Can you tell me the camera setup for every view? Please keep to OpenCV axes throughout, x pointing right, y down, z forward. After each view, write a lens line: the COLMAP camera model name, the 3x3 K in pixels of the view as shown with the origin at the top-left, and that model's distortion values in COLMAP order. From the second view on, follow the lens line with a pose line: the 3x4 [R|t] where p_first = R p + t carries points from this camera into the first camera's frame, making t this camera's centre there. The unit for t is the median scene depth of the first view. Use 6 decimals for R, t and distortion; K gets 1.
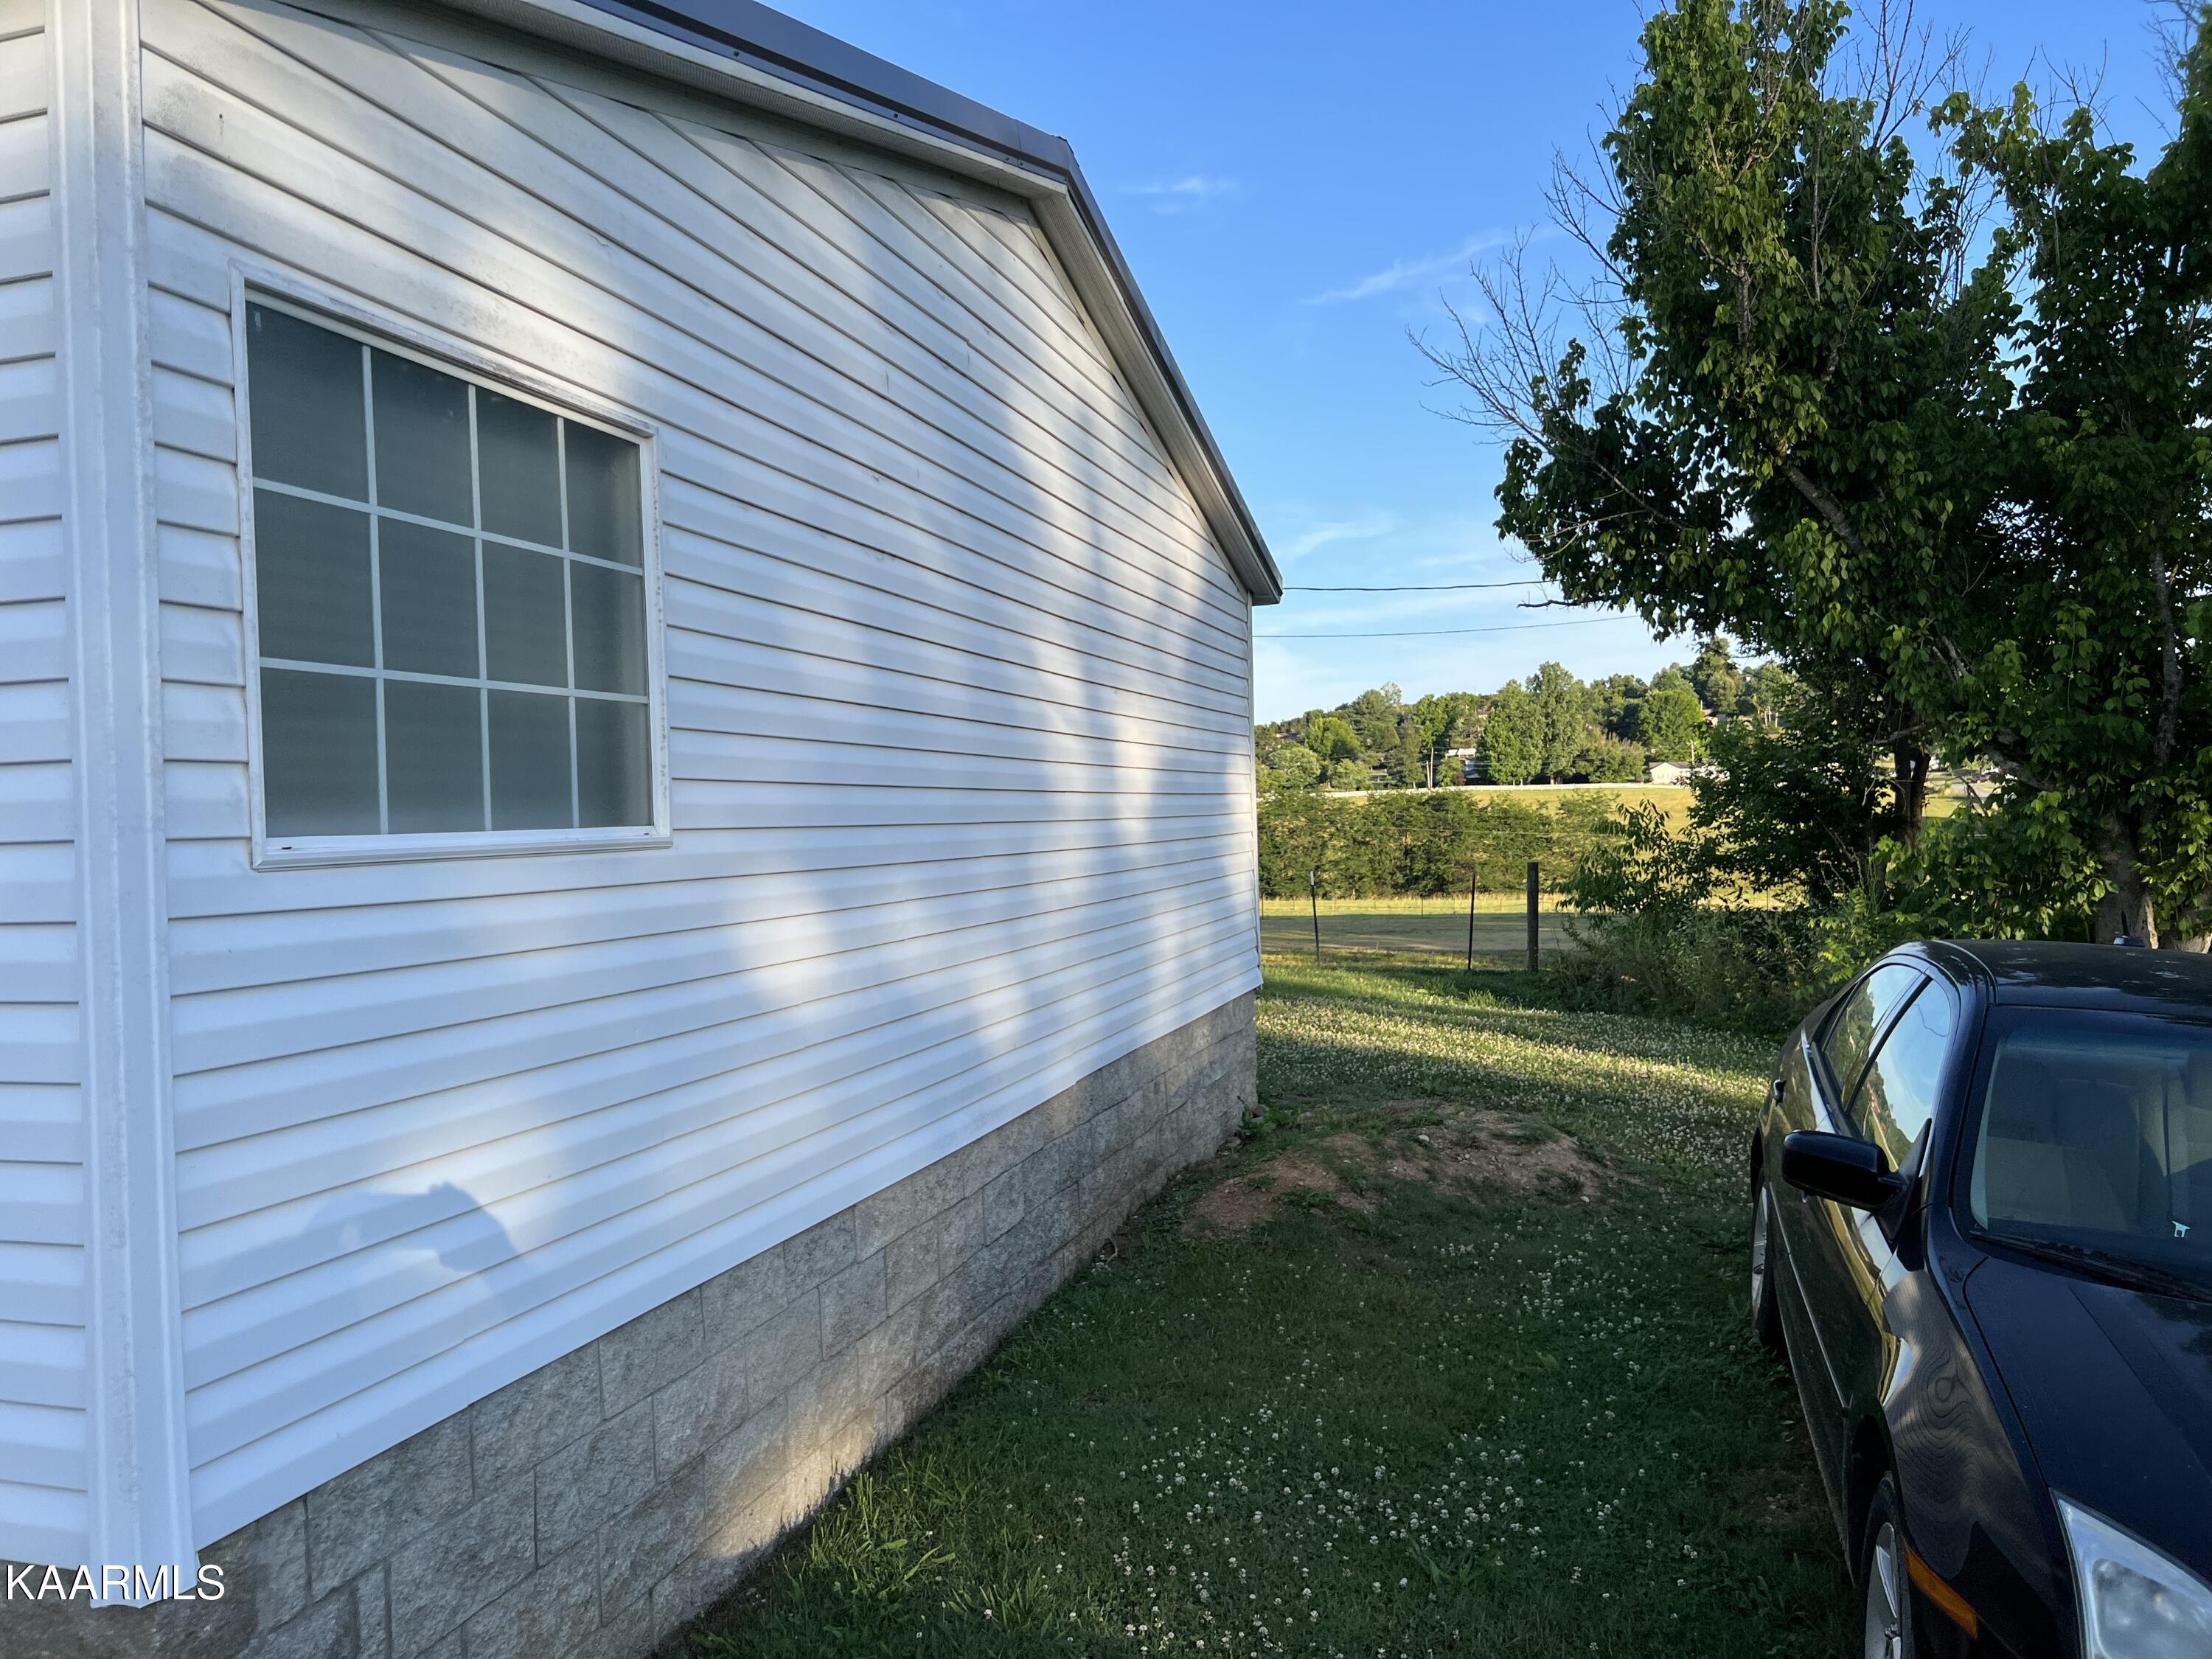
lens RADIAL K [[1632.7, 0, 1108.0], [0, 1632.7, 855.9], [0, 0, 1]] dist [0.034154, -0.027150]
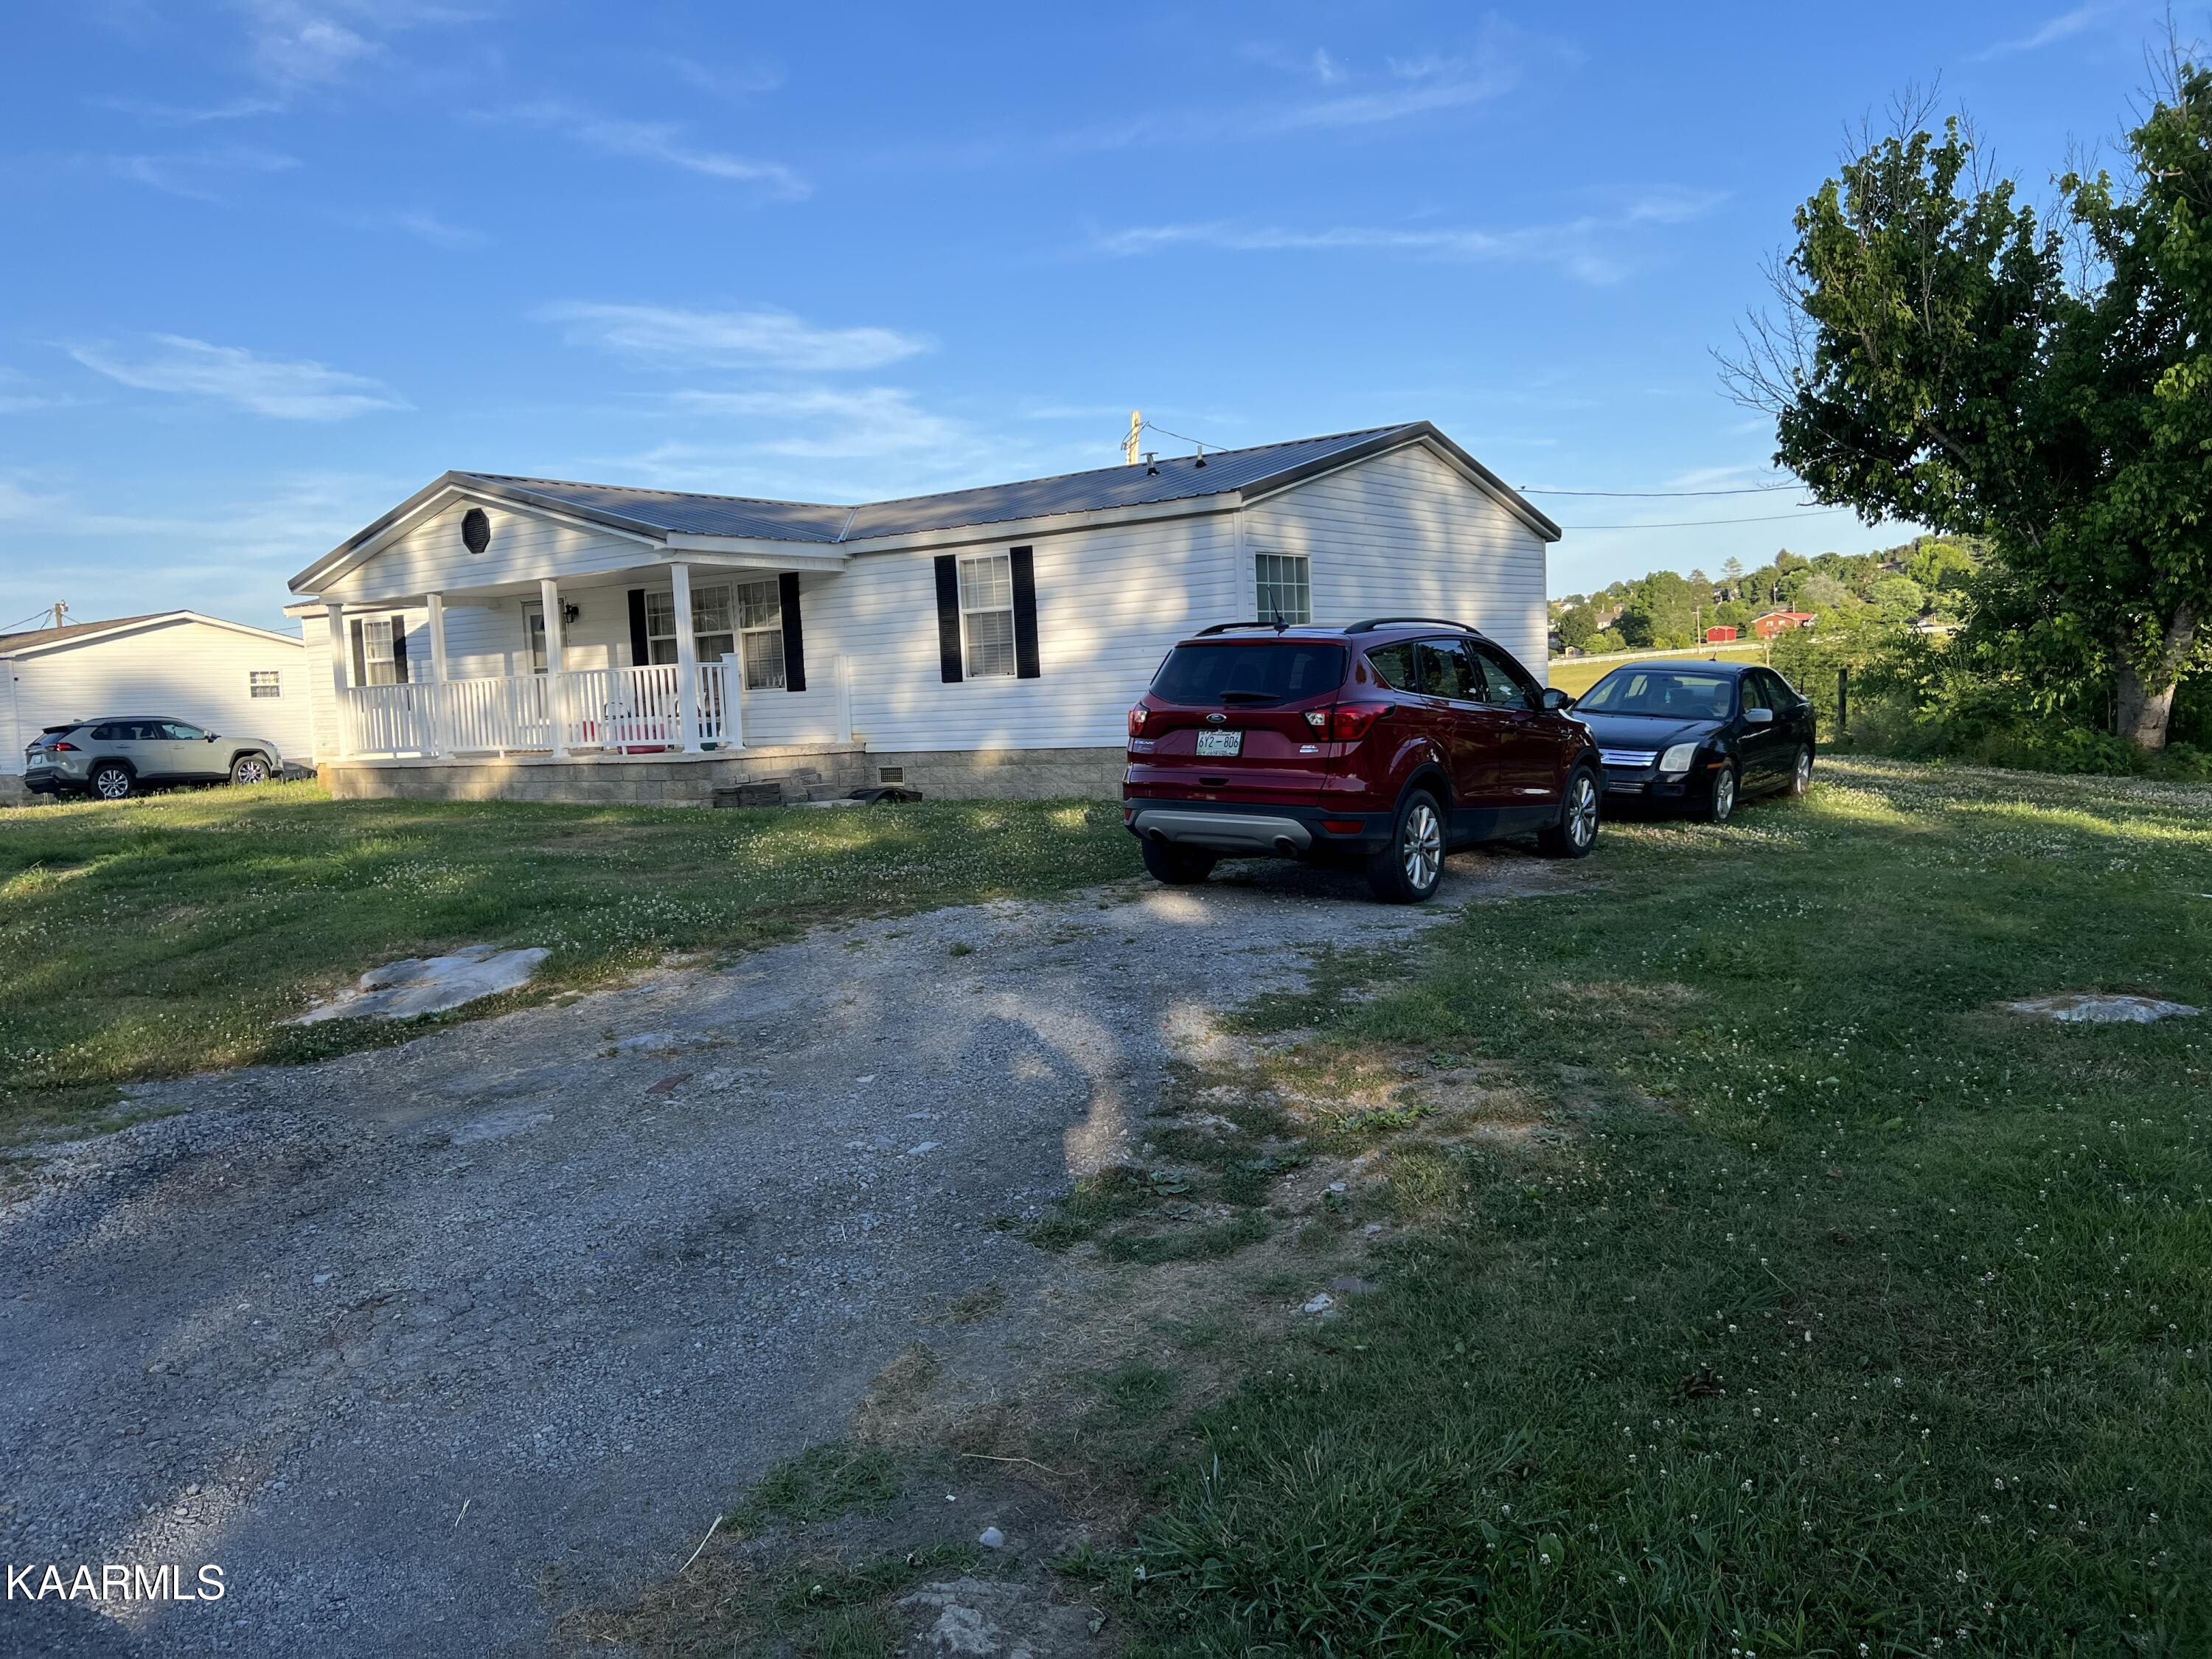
lens RADIAL K [[1632.7, 0, 1108.0], [0, 1632.7, 855.9], [0, 0, 1]] dist [0.034154, -0.027150]
pose [[0.942832, 0.016224, -0.332875, 0.200185], [0.013920, 0.996026, 0.087972, 0.049124], [0.332979, -0.087576, 0.938859, -0.981313]]
